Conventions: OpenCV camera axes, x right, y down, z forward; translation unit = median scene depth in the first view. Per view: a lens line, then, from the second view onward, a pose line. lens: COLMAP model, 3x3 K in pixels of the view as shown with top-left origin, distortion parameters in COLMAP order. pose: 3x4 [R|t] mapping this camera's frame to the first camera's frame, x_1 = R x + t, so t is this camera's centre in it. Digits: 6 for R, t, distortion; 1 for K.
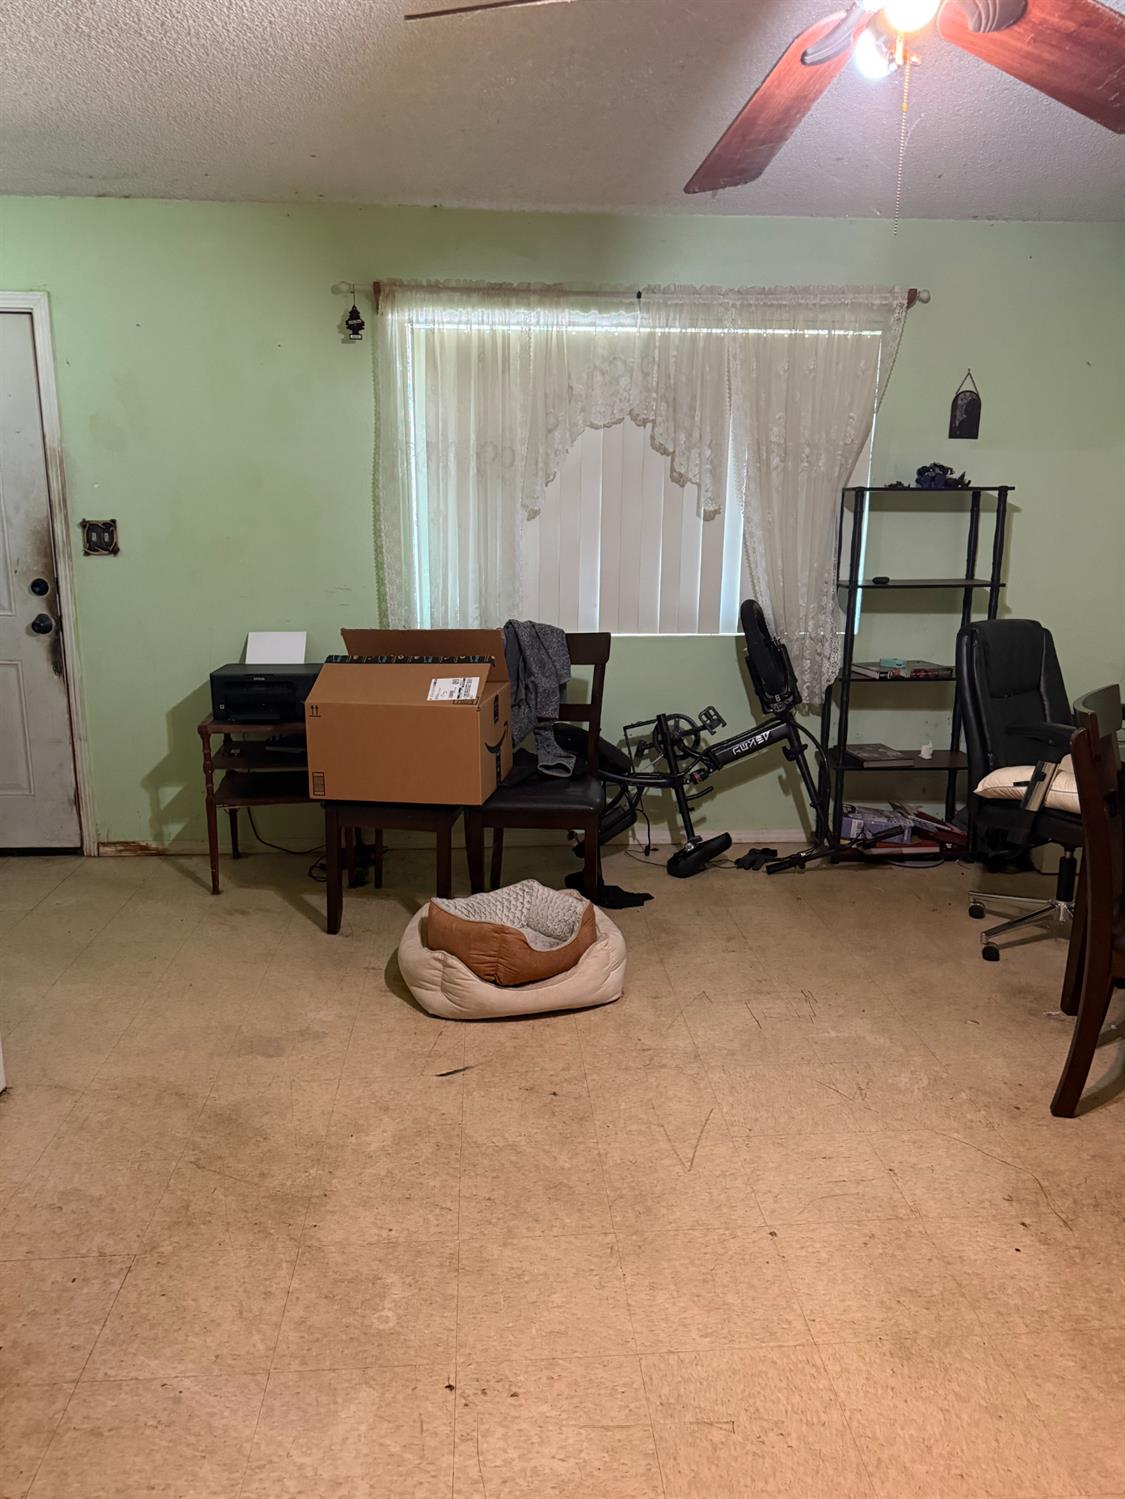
lens RADIAL K [[1062.5, 0, 562.5], [0, 1062.5, 749.5], [0, 0, 1]] dist [0.094373, -0.158966]
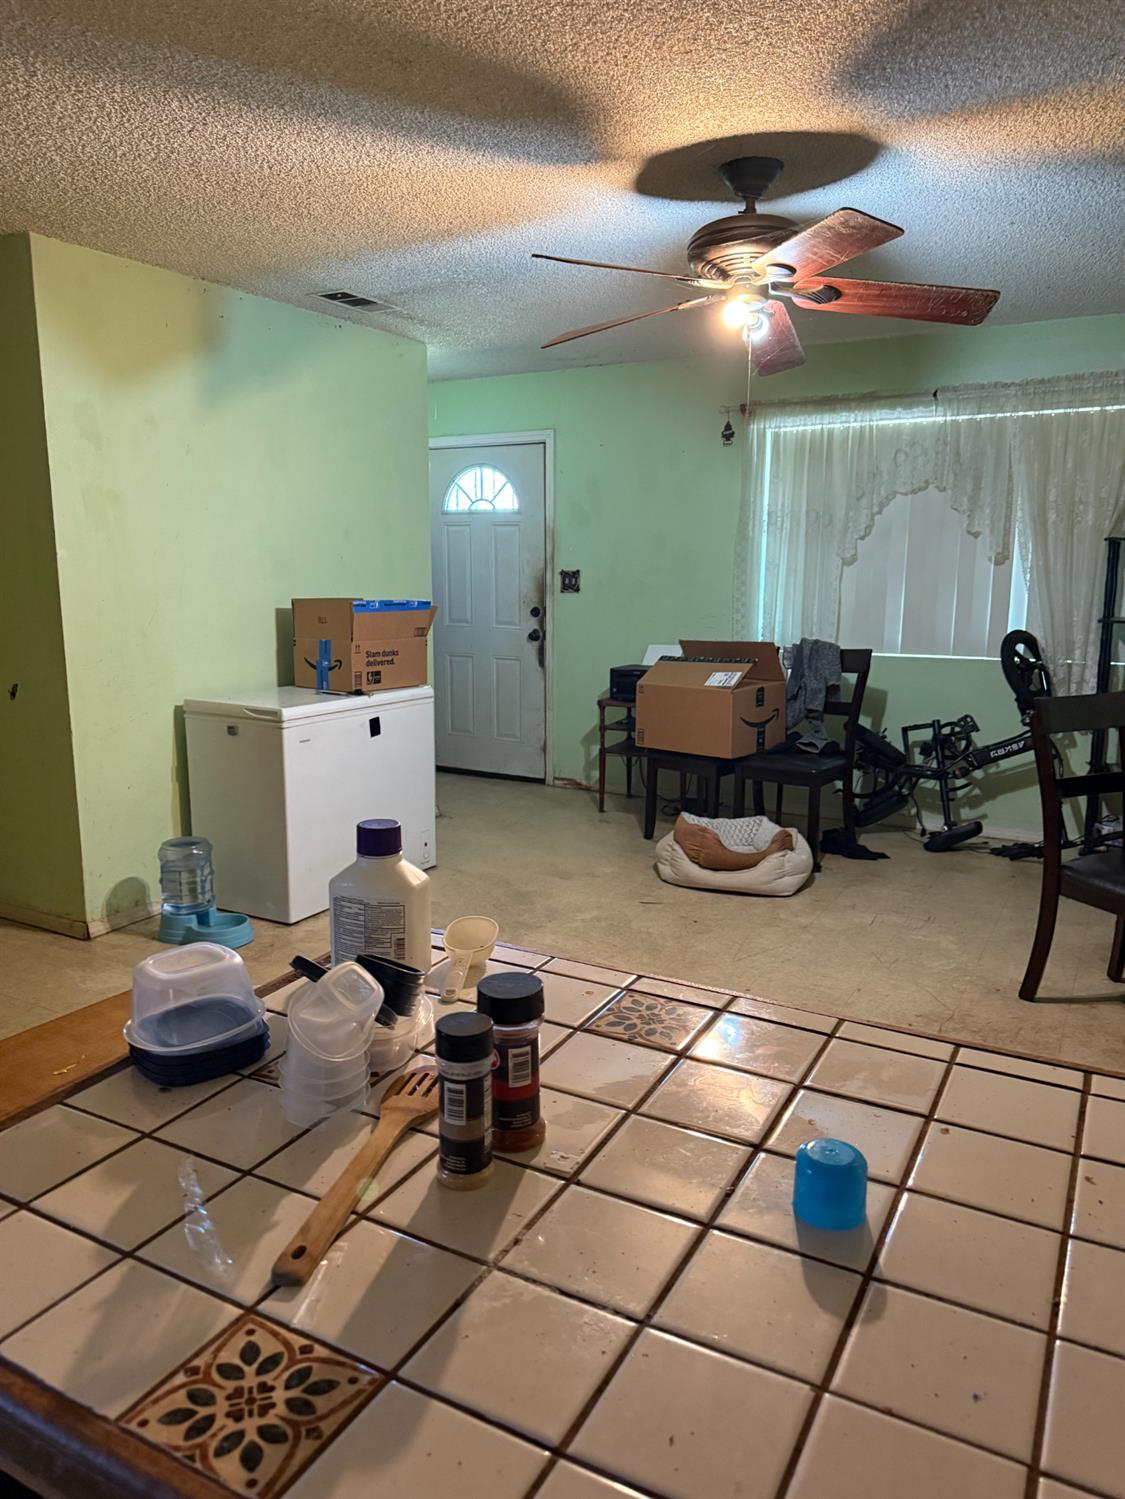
lens RADIAL K [[1042.6, 0, 533.4], [0, 1042.6, 770.7], [0, 0, 1]] dist [0.077745, -0.146965]
pose [[0.822995, 0.103121, -0.558611, 0.429485], [-0.117710, 0.992999, 0.009890, 0.073478], [0.555719, 0.057615, 0.829371, -0.298062]]
